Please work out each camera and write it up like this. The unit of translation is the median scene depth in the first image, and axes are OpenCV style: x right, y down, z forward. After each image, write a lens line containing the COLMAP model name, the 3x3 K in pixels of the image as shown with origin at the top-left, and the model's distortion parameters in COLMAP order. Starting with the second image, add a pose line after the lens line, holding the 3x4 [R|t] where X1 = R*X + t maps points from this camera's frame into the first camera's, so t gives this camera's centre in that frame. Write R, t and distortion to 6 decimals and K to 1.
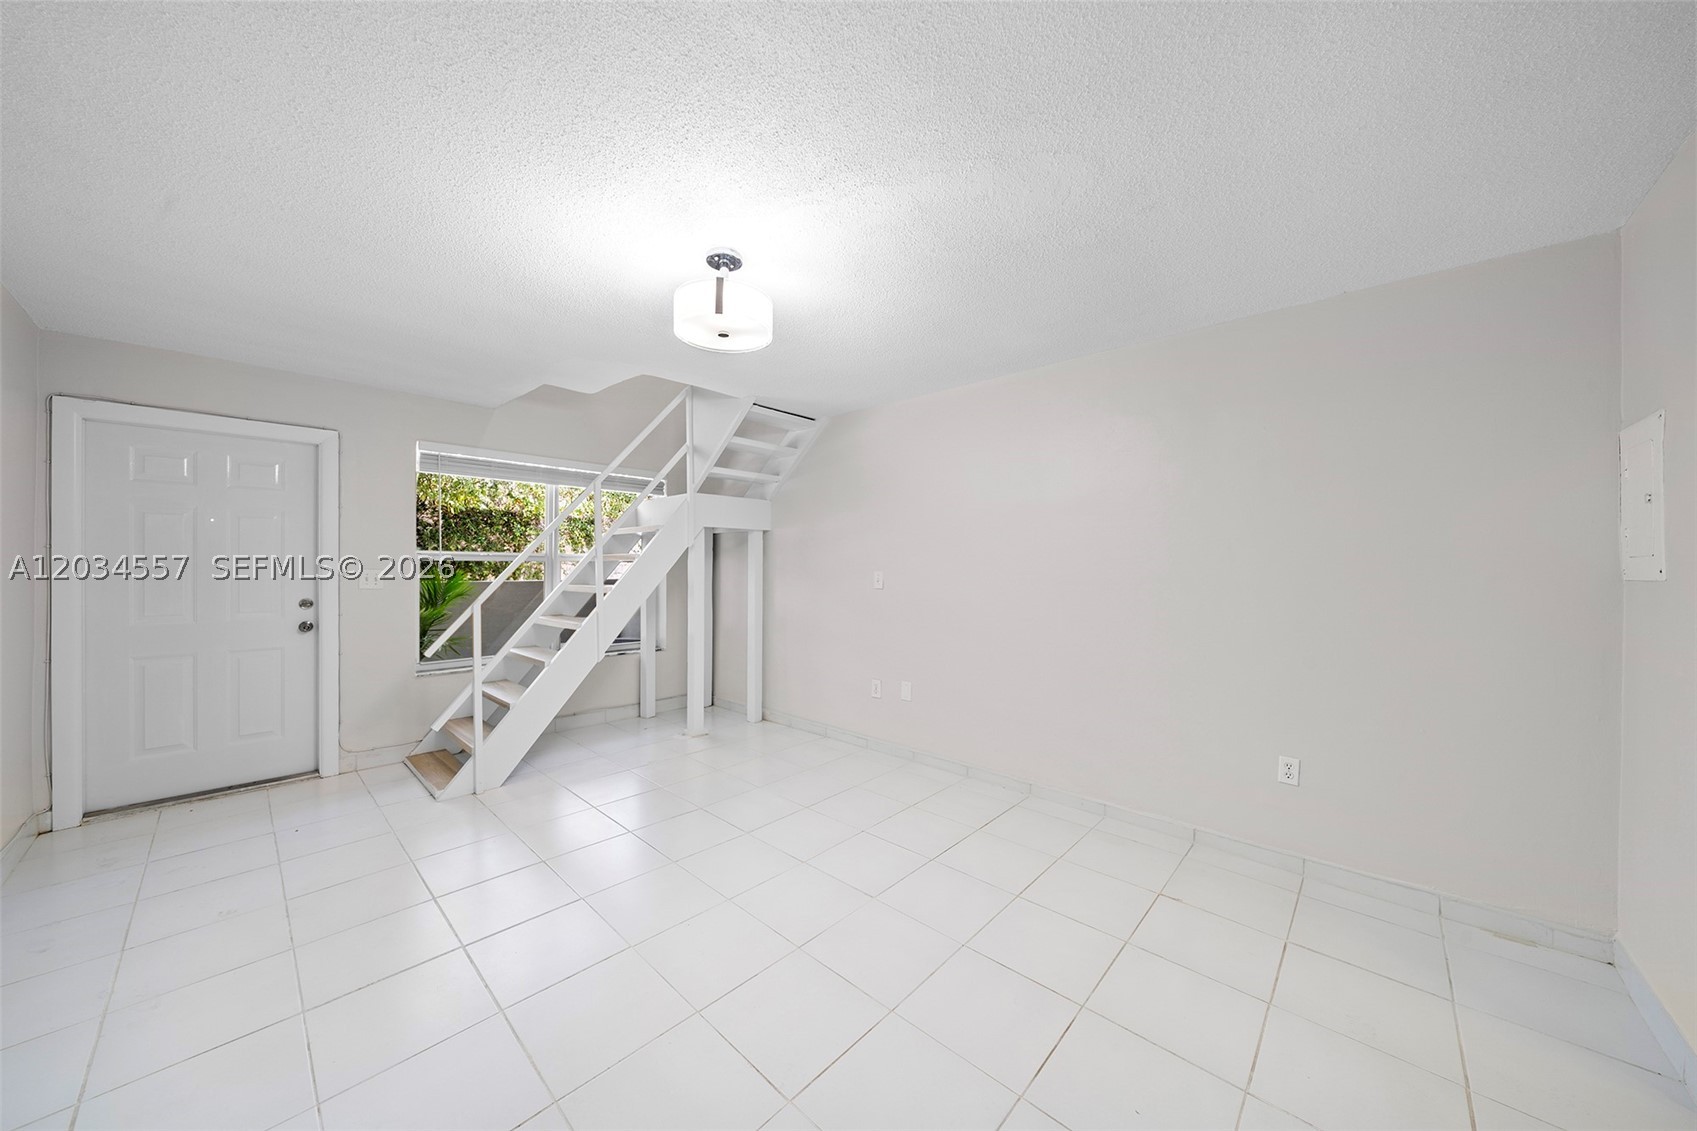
lens RADIAL K [[586.7, 0, 847.5], [0, 586.7, 565.6], [0, 0, 1]] dist [-0.006145, -0.000082]
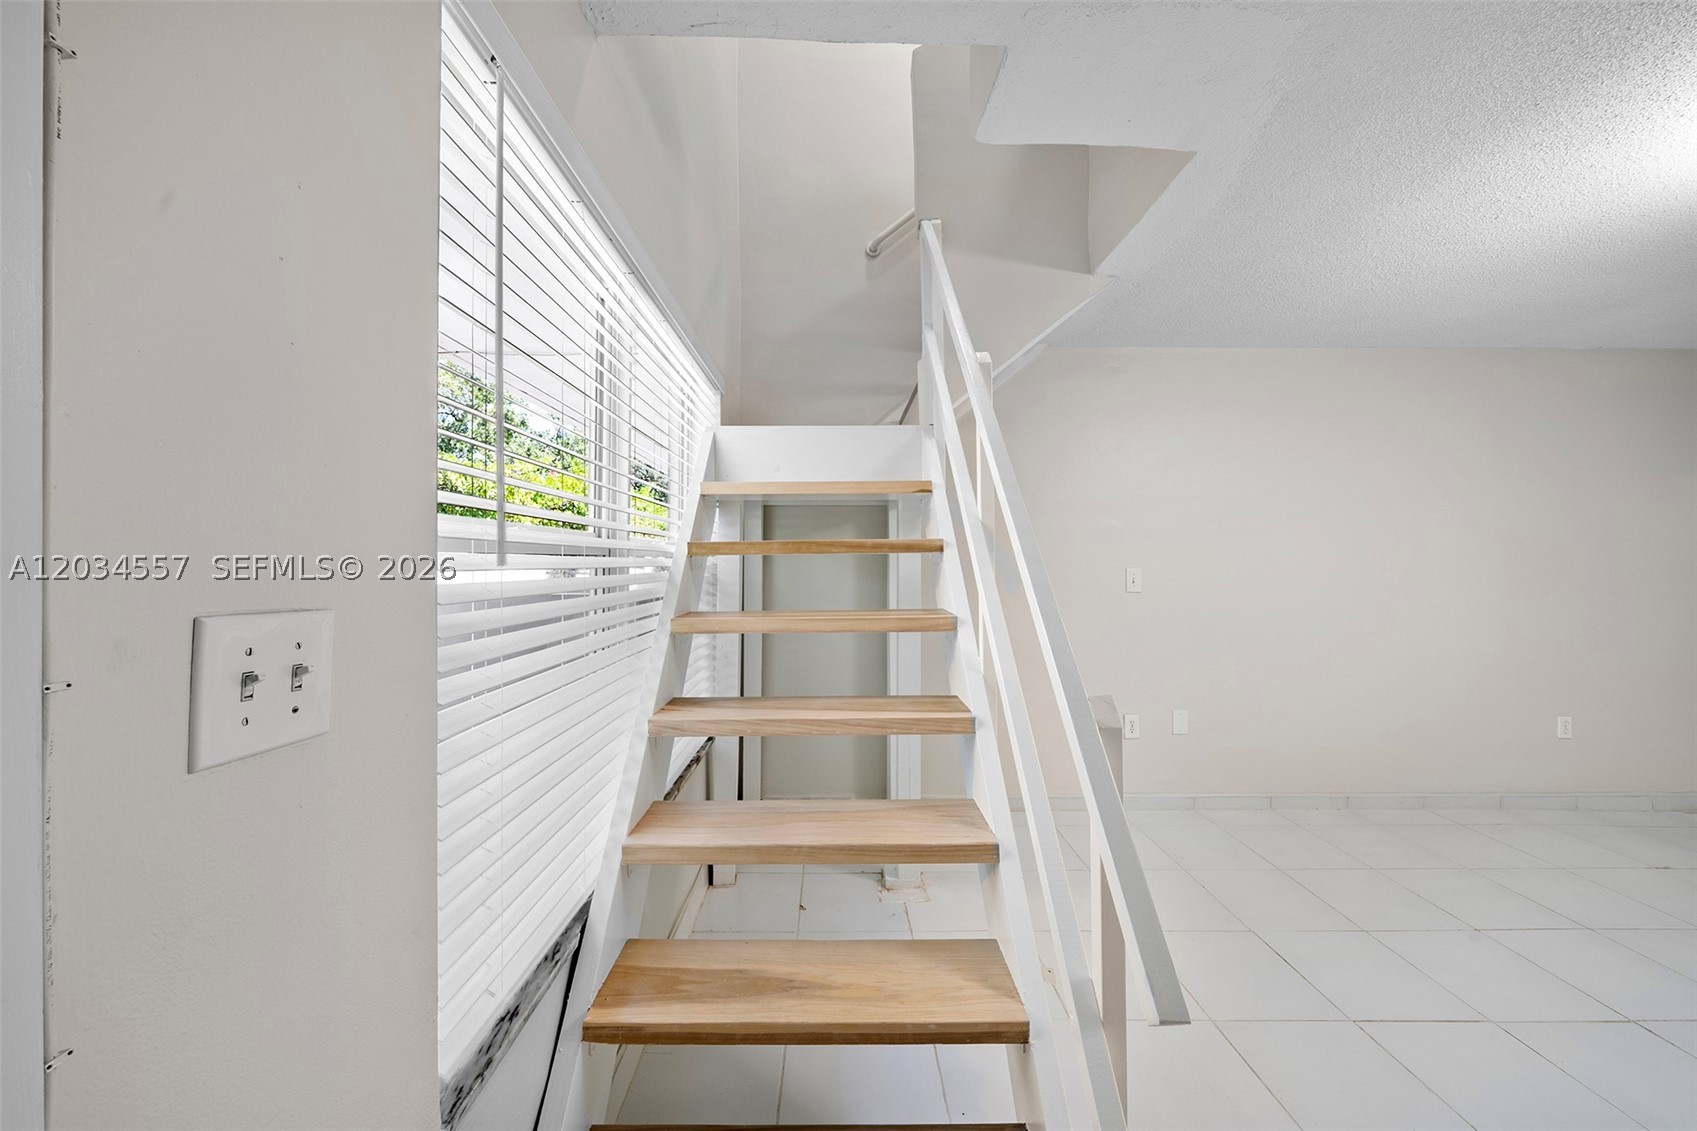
lens RADIAL K [[586.7, 0, 846.9], [0, 586.7, 561.5], [0, 0, 1]] dist [-0.006145, -0.000082]
pose [[0.720522, 0.002052, 0.693429, -0.756296], [0.001118, 0.999991, -0.004121, 0.004324], [-0.693431, 0.003744, 0.720513, 0.749762]]
